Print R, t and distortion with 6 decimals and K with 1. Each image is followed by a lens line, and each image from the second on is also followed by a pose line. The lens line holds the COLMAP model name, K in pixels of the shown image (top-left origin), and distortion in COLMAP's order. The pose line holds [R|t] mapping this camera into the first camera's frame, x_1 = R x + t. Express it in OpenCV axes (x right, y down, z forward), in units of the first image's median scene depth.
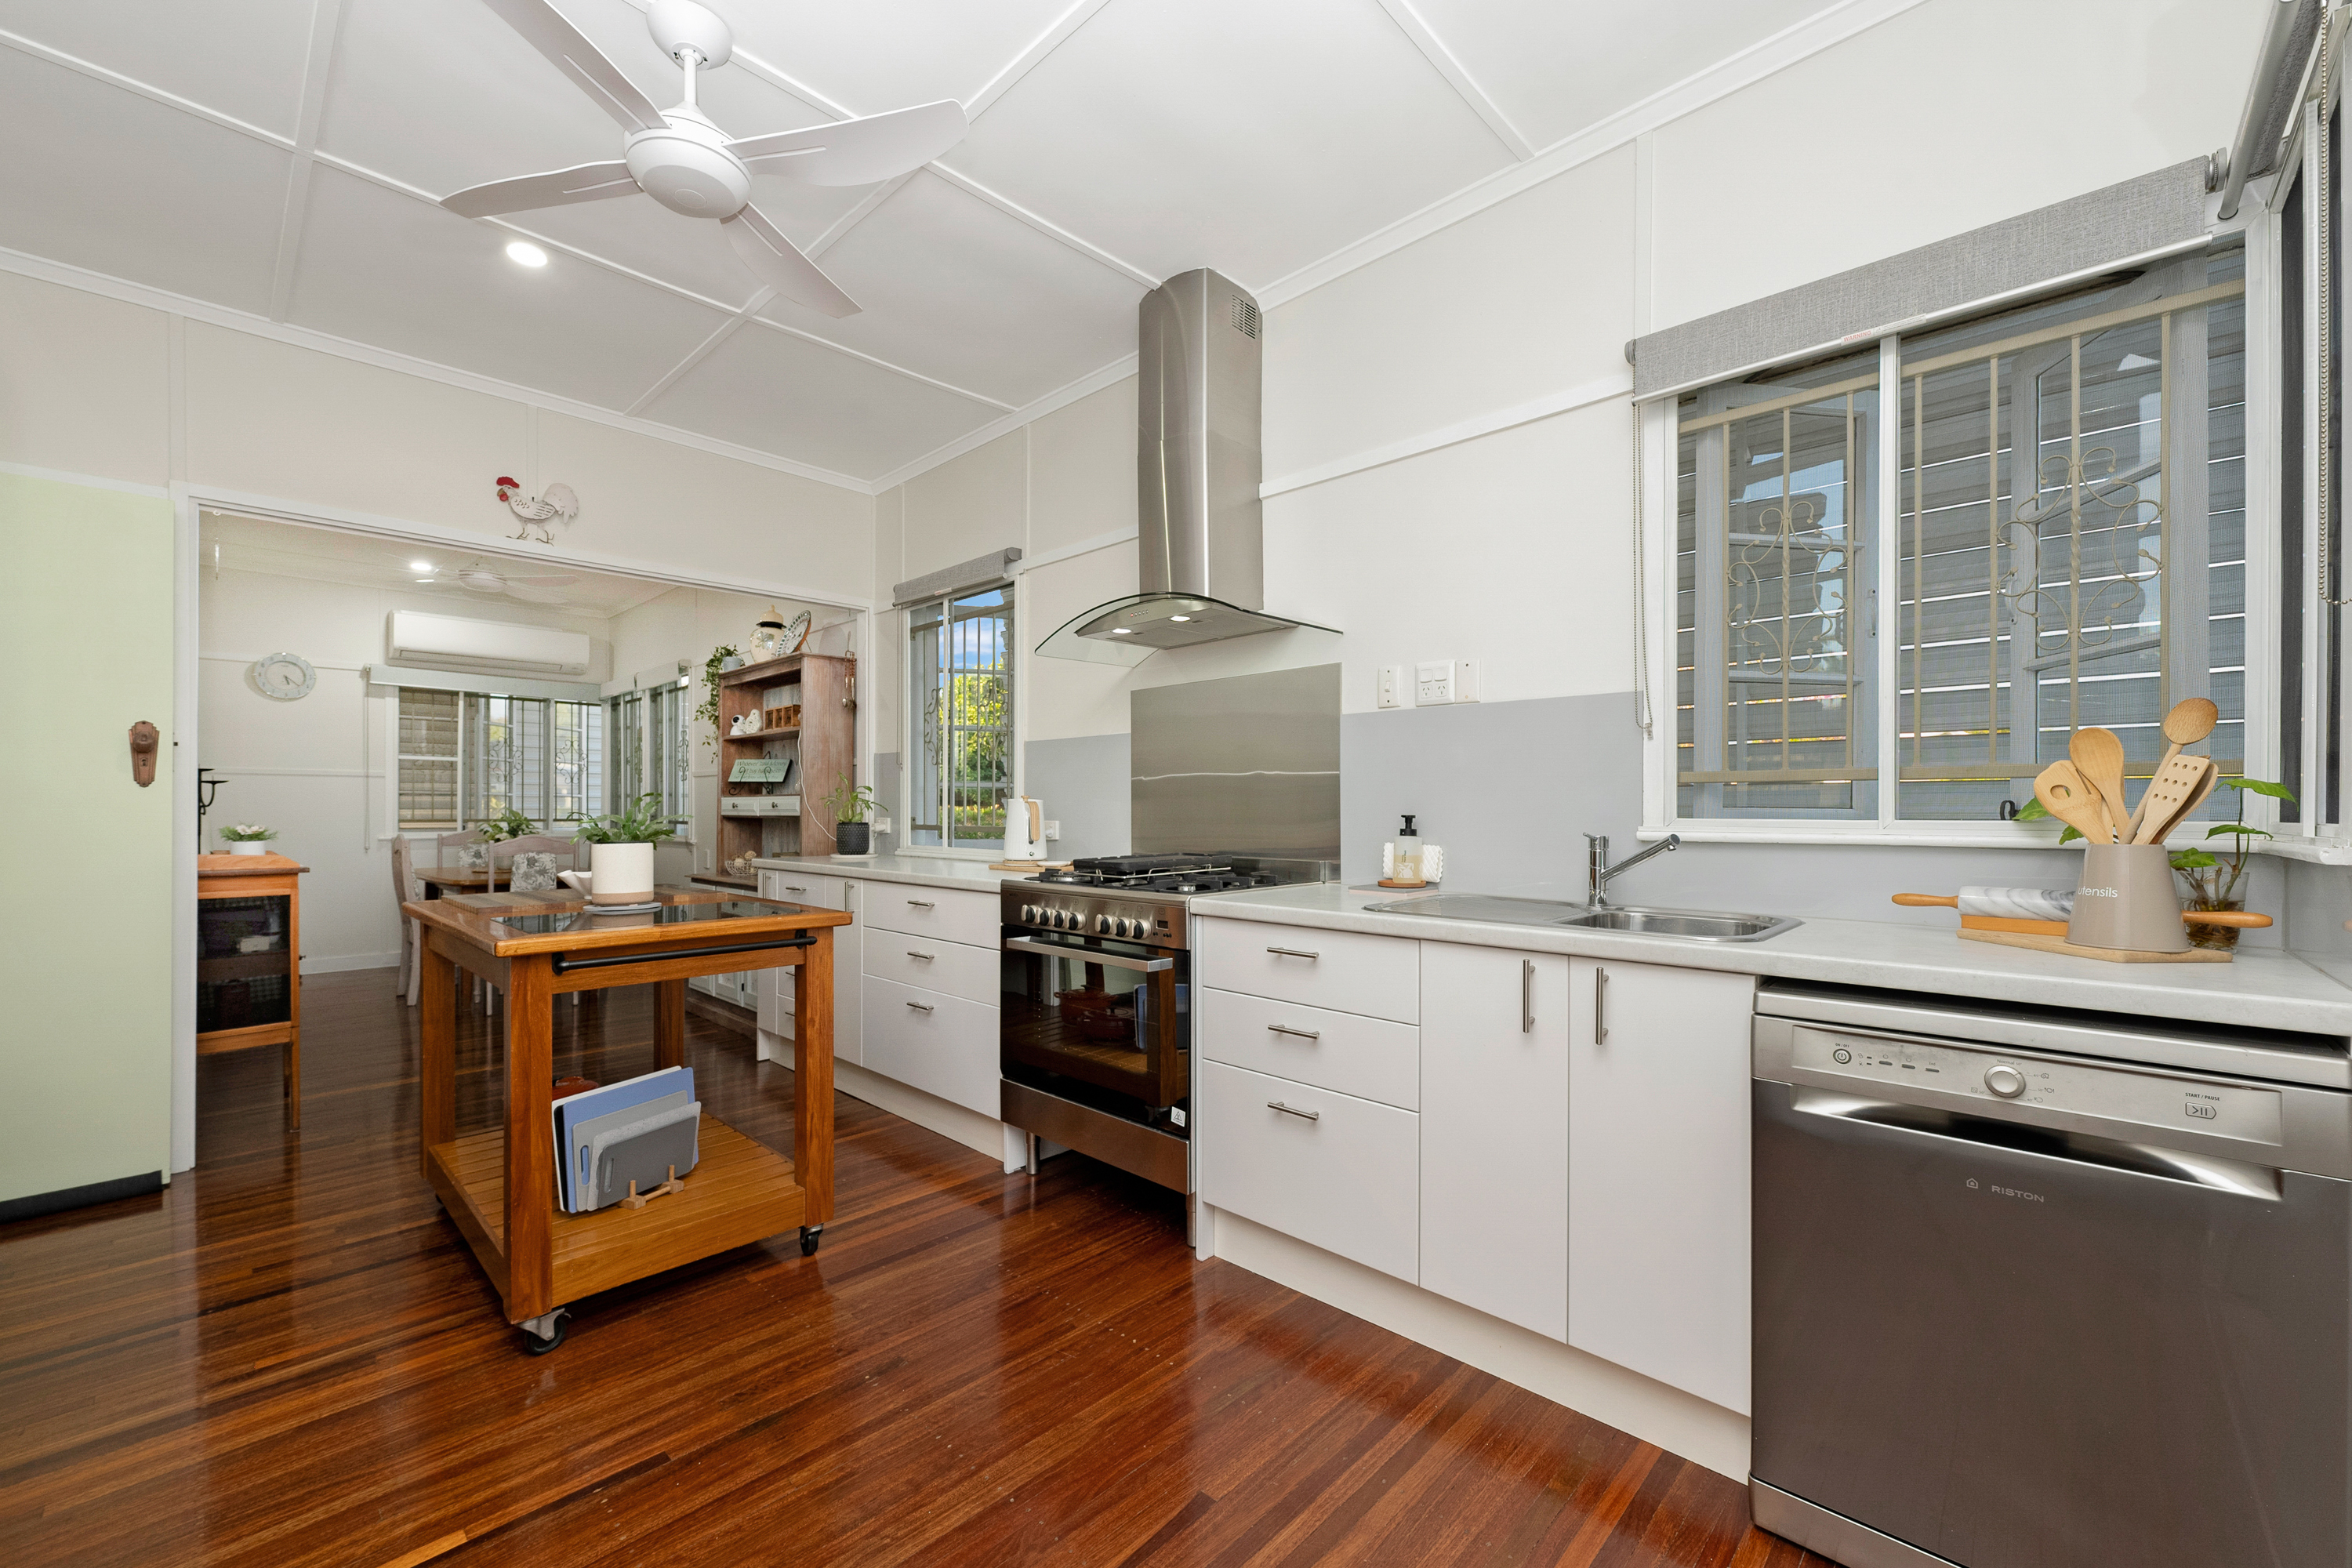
lens RADIAL K [[933.2, 0, 1180.3], [0, 933.2, 797.5], [0, 0, 1]] dist [0.002274, 0.000064]
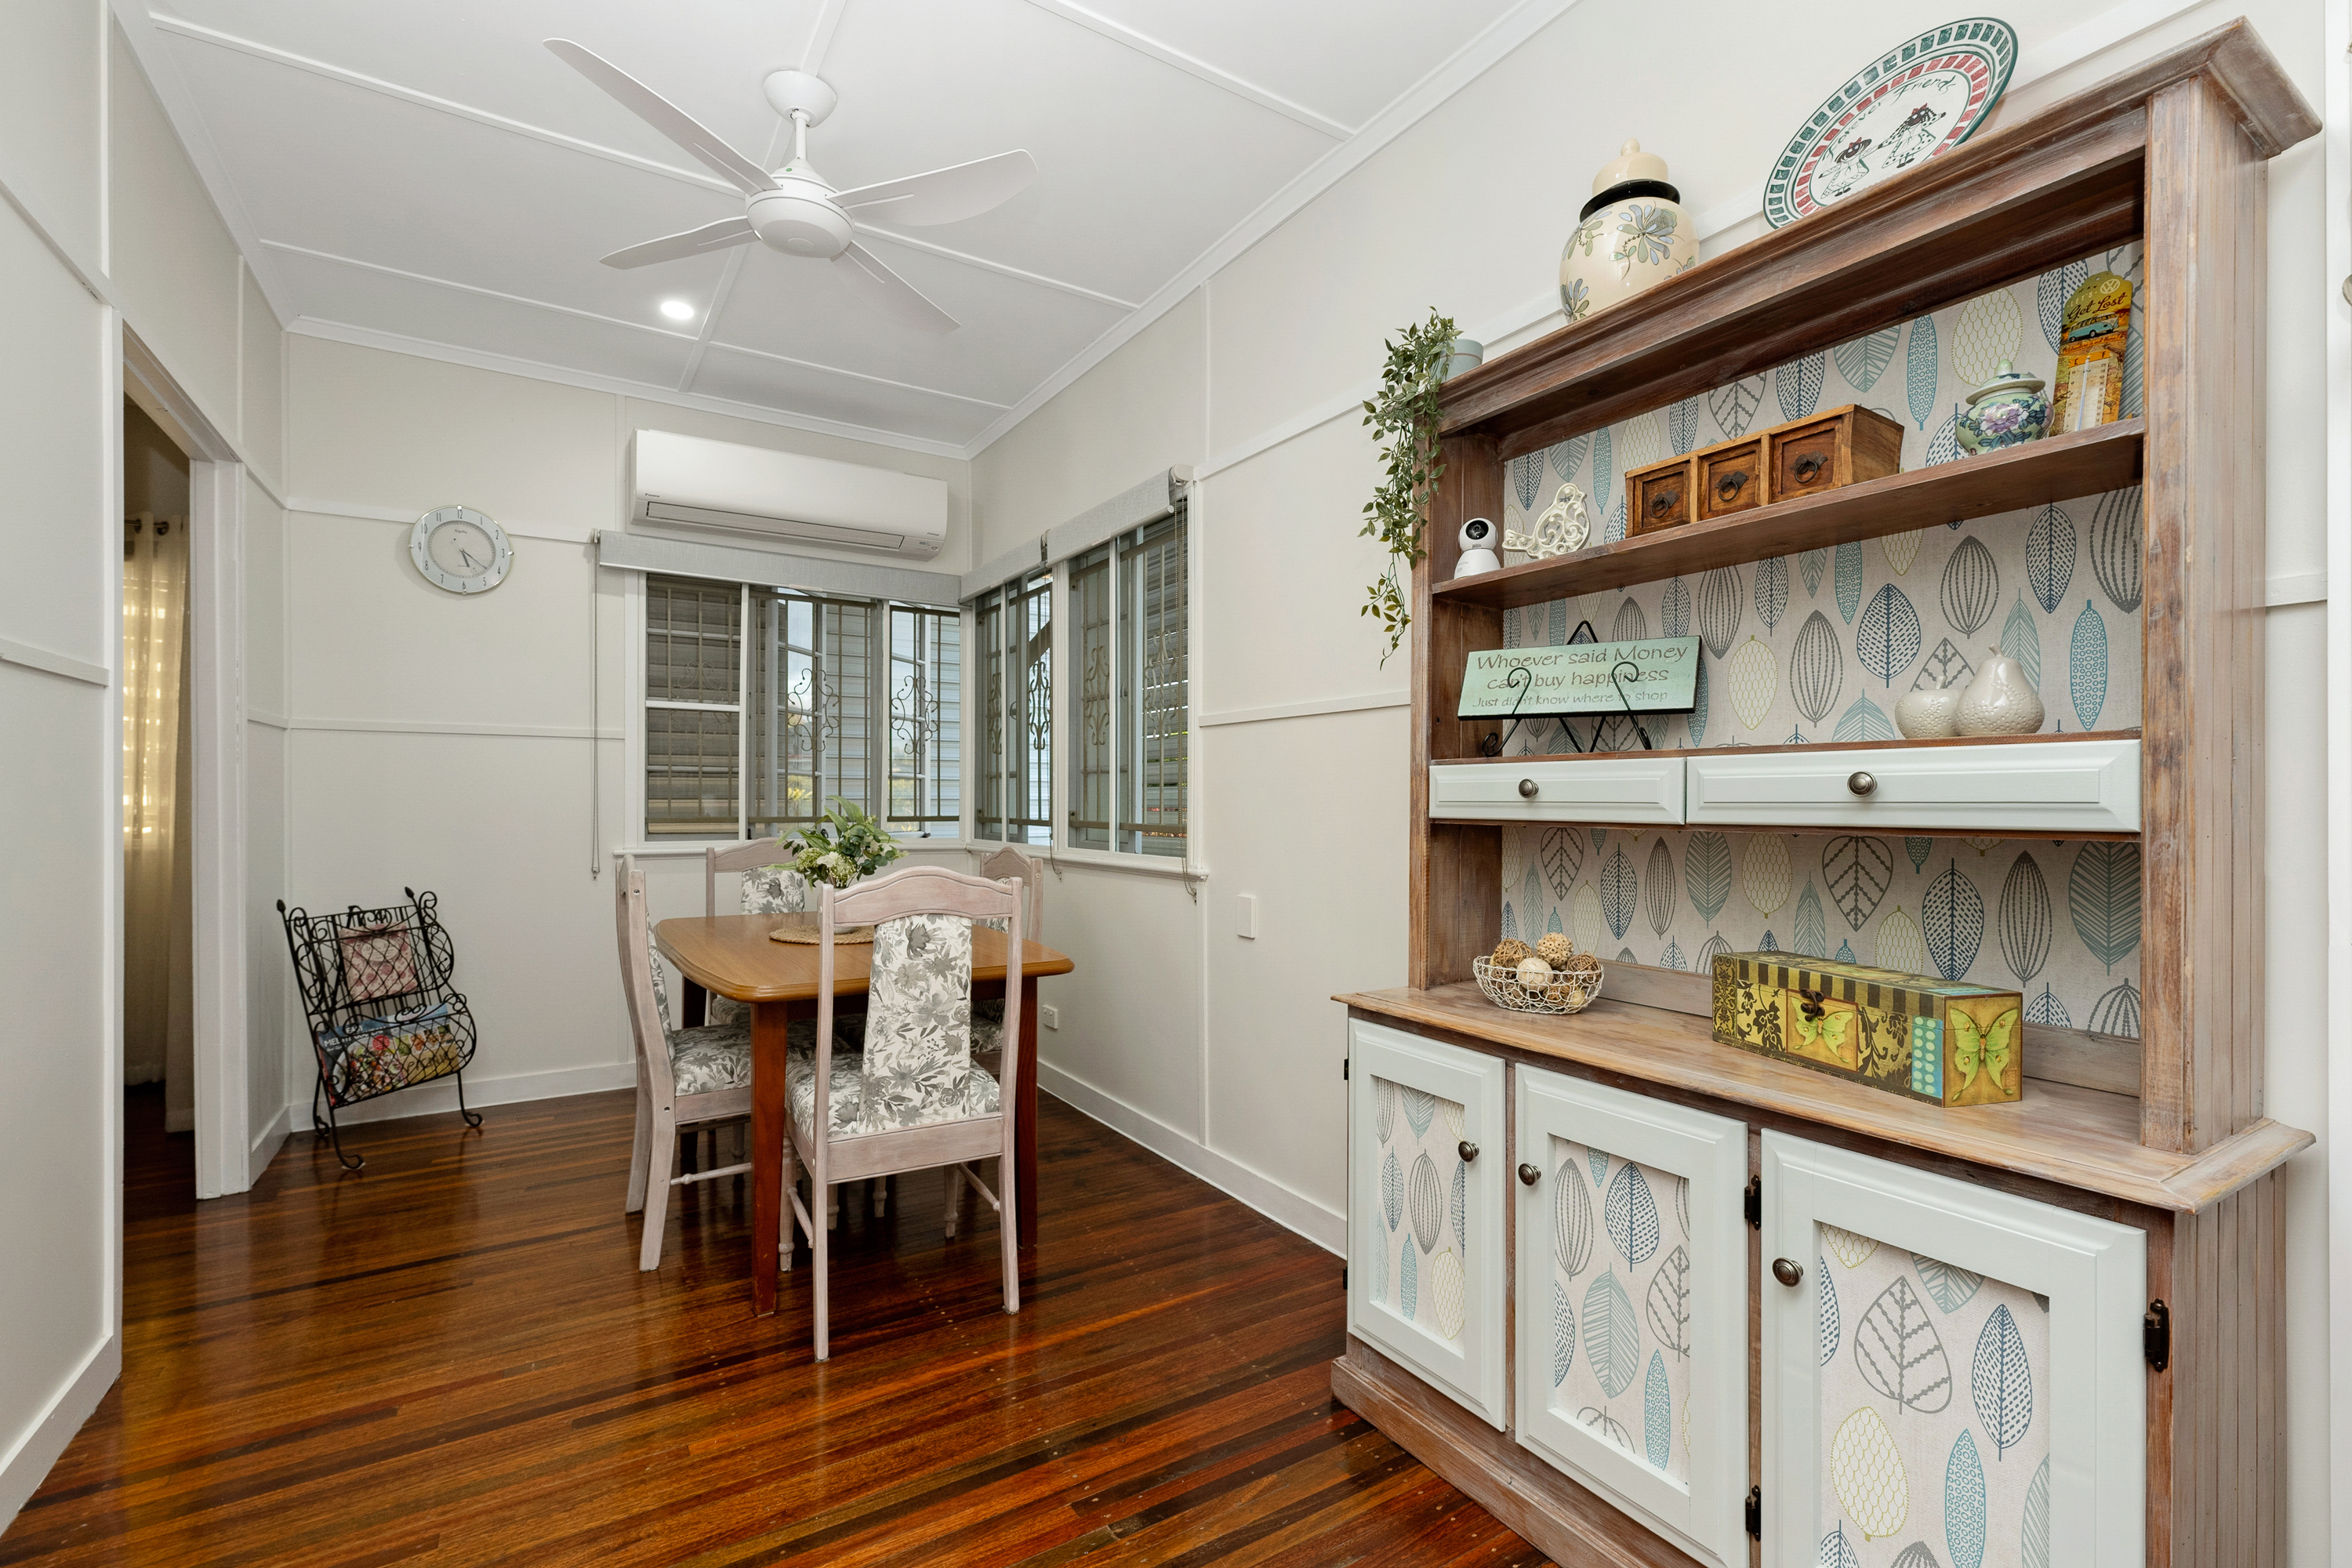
lens RADIAL K [[1024.6, 0, 1172.8], [0, 1024.6, 793.8], [0, 0, 1]] dist [-0.001543, -0.000010]
pose [[0.968561, 0.000349, -0.248775, -0.396453], [0.000057, 0.999999, 0.001624, 0.008067], [0.248775, -0.001587, 0.968560, 0.505166]]
